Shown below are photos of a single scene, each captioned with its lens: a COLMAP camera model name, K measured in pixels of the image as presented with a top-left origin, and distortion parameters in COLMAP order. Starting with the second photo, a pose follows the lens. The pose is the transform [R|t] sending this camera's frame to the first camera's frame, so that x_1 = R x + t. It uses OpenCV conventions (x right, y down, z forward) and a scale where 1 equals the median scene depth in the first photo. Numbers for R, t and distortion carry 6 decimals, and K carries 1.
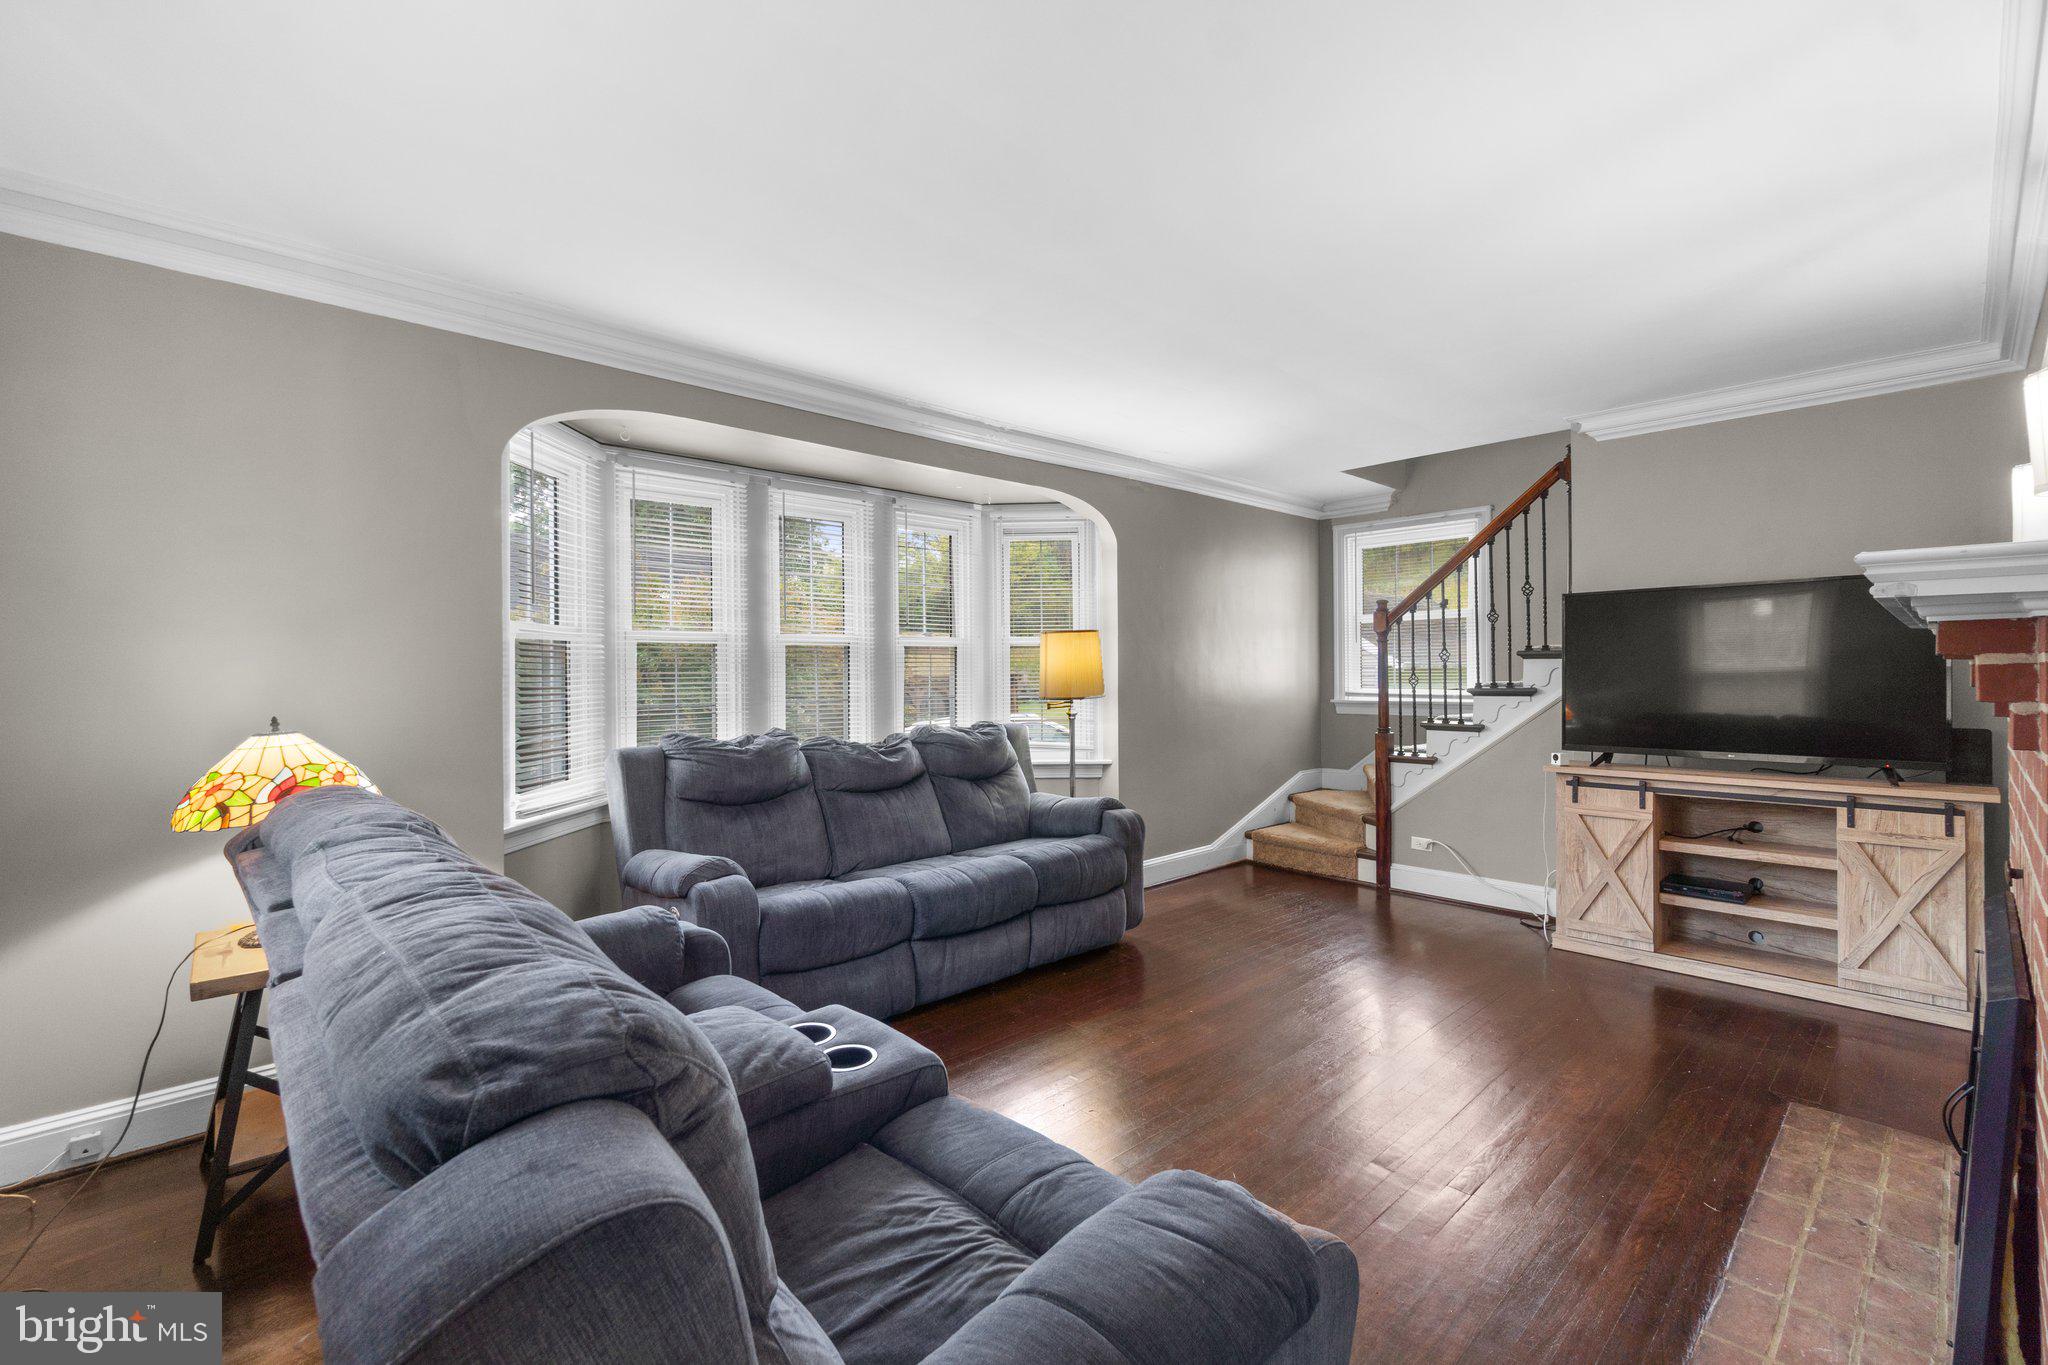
lens RADIAL K [[878.1, 0, 1018.9], [0, 878.1, 677.4], [0, 0, 1]] dist [-0.002909, 0.000187]
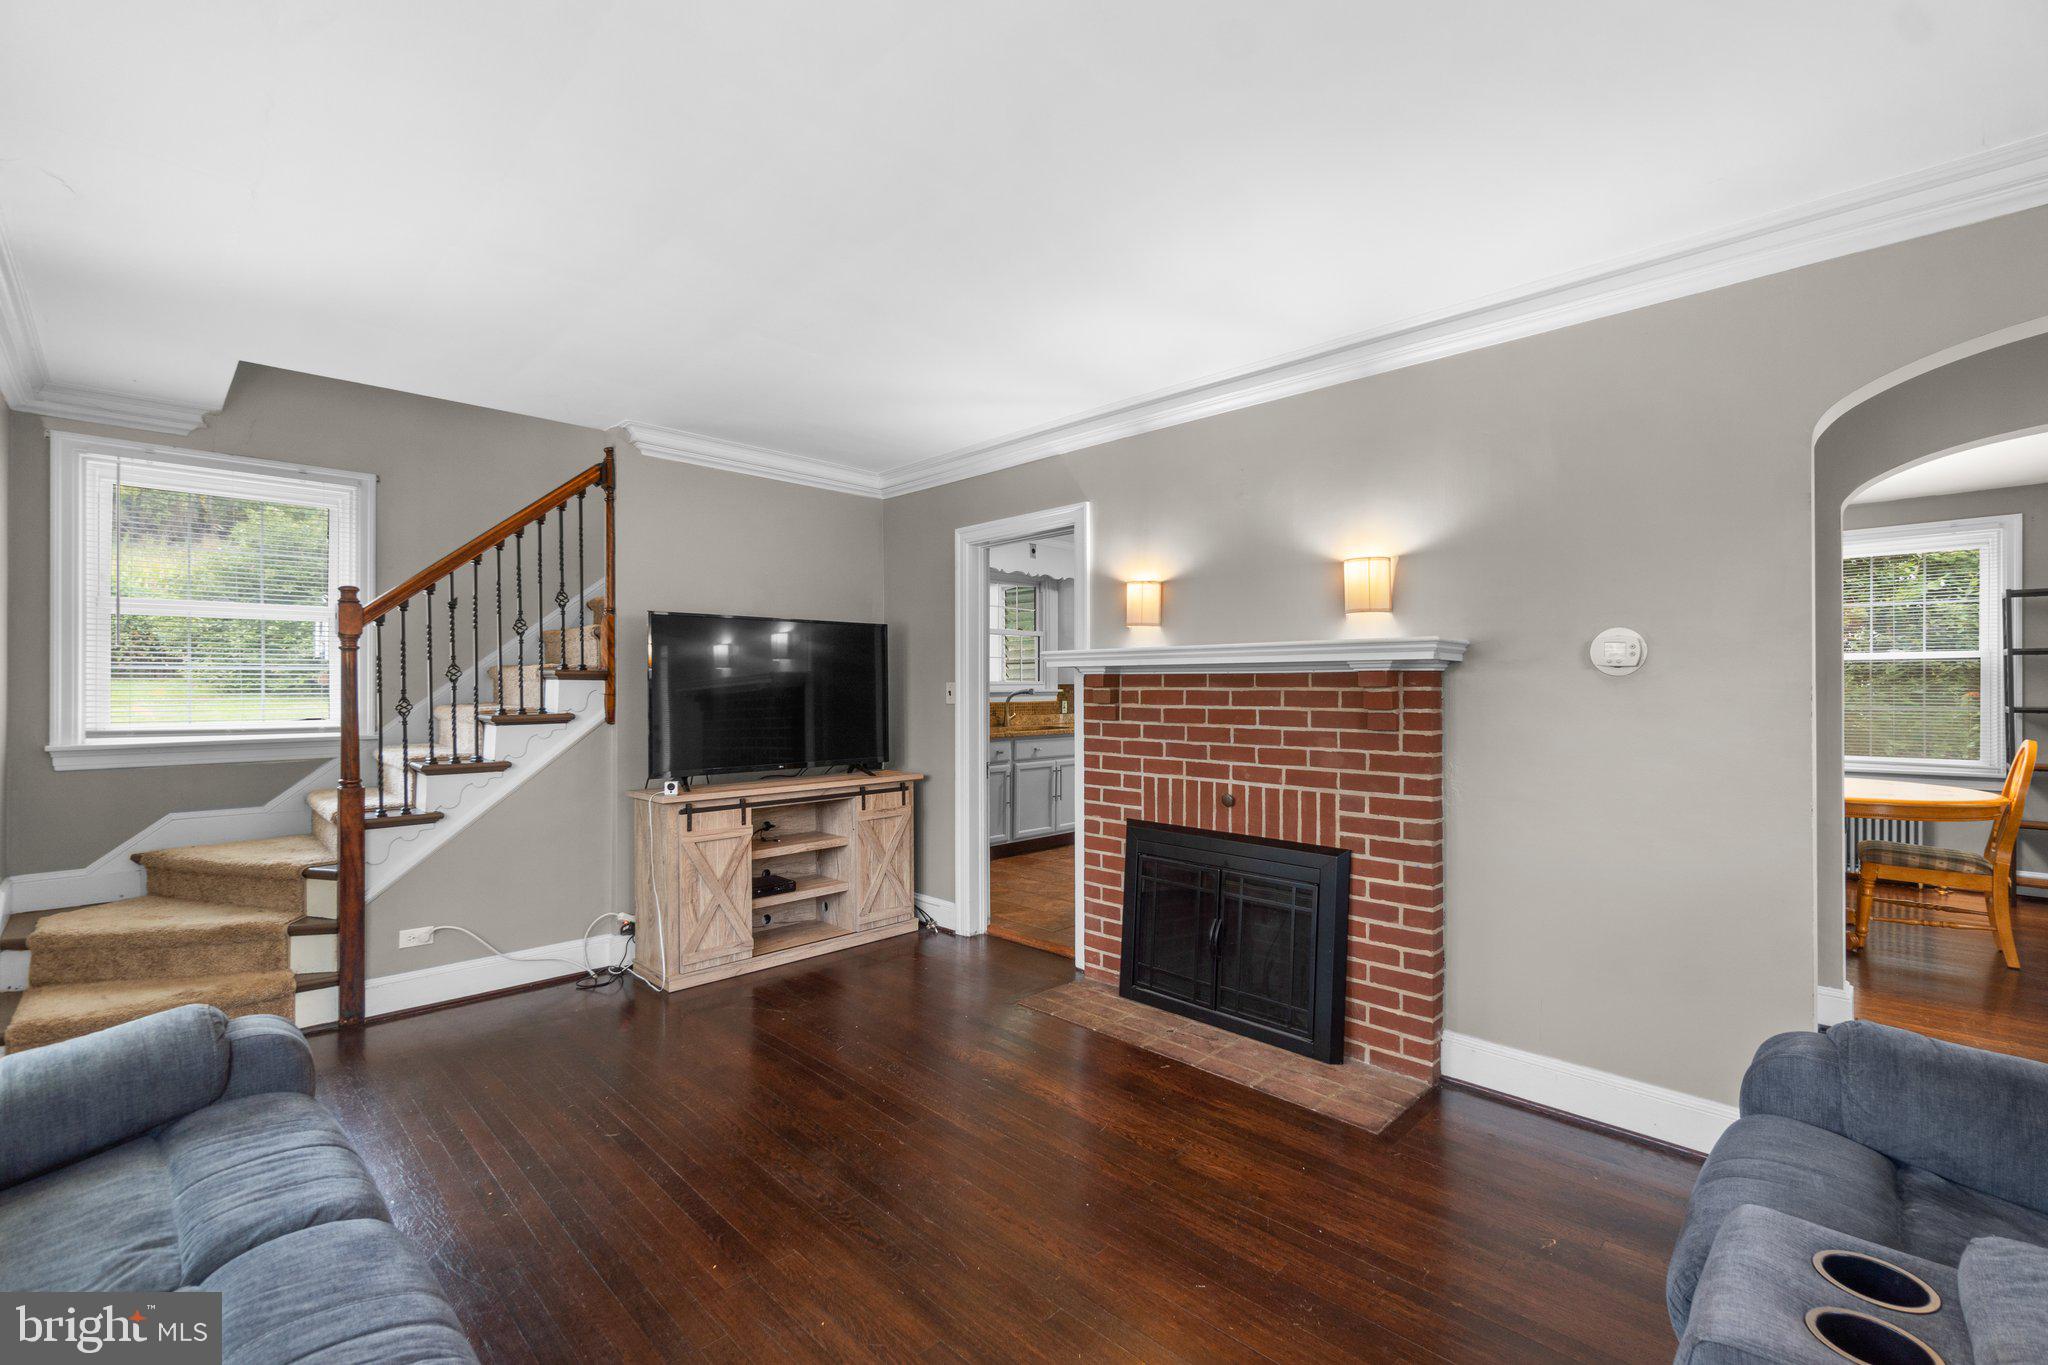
lens RADIAL K [[877.1, 0, 1024.0], [0, 877.1, 682.5], [0, 0, 1]] dist [-0.004209, -0.000799]
pose [[-0.039896, 0.011340, 0.999139, -0.284713], [0.006589, 0.999917, -0.011086, -0.005552], [-0.999182, 0.006141, -0.039968, 0.566460]]
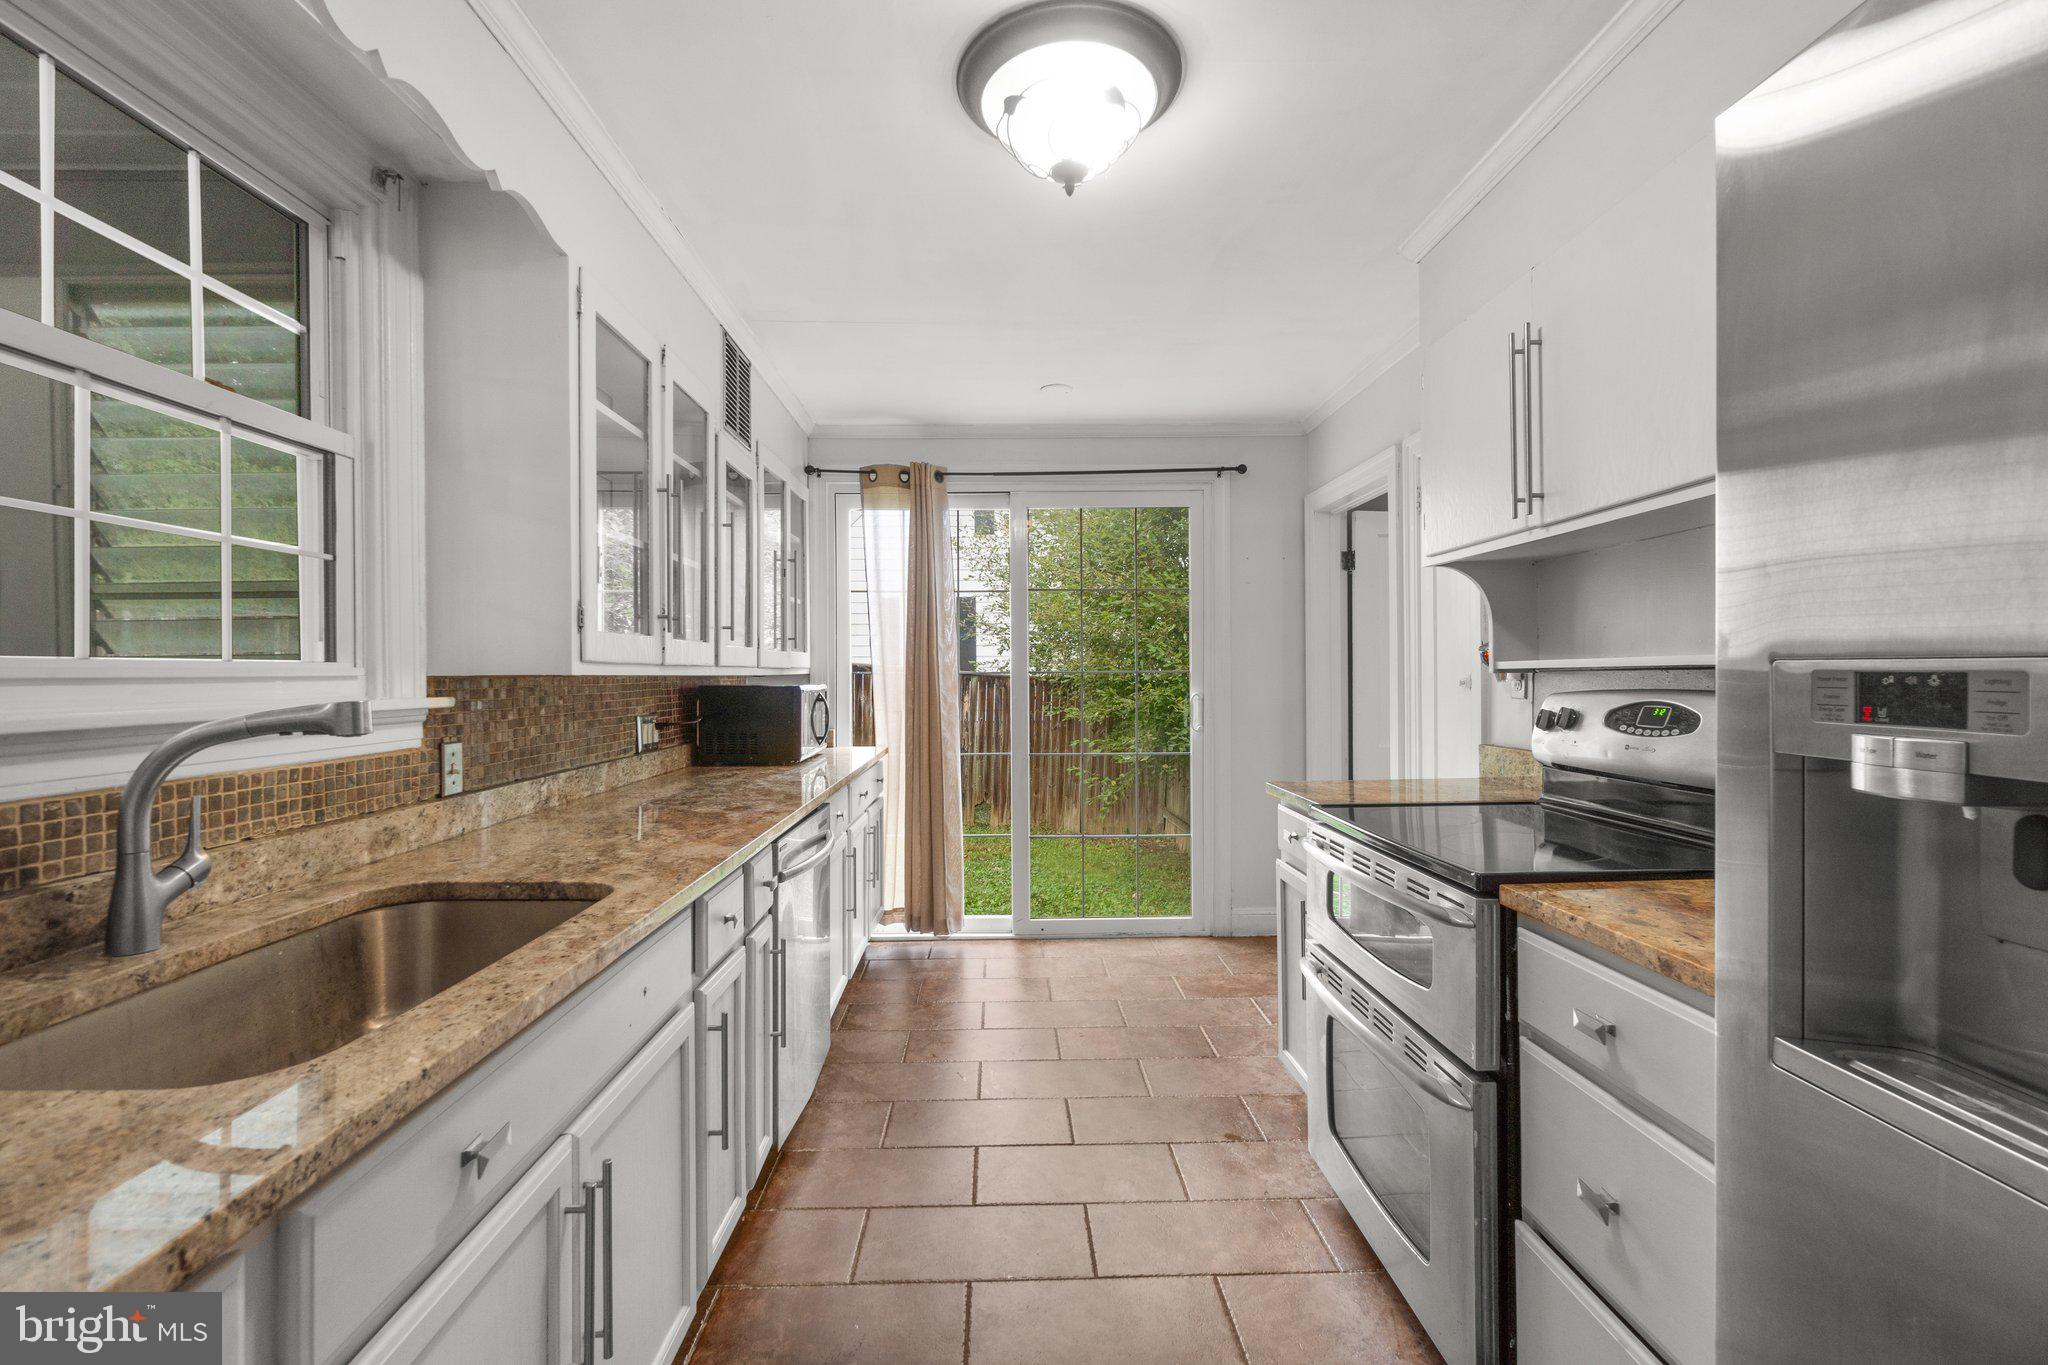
lens RADIAL K [[878.1, 0, 1018.9], [0, 878.1, 677.4], [0, 0, 1]] dist [-0.002909, 0.000187]
pose [[-0.747981, 0.013605, 0.663581, 0.920173], [0.018392, 0.999831, 0.000232, -0.015116], [-0.663465, 0.012378, -0.748105, 0.553727]]
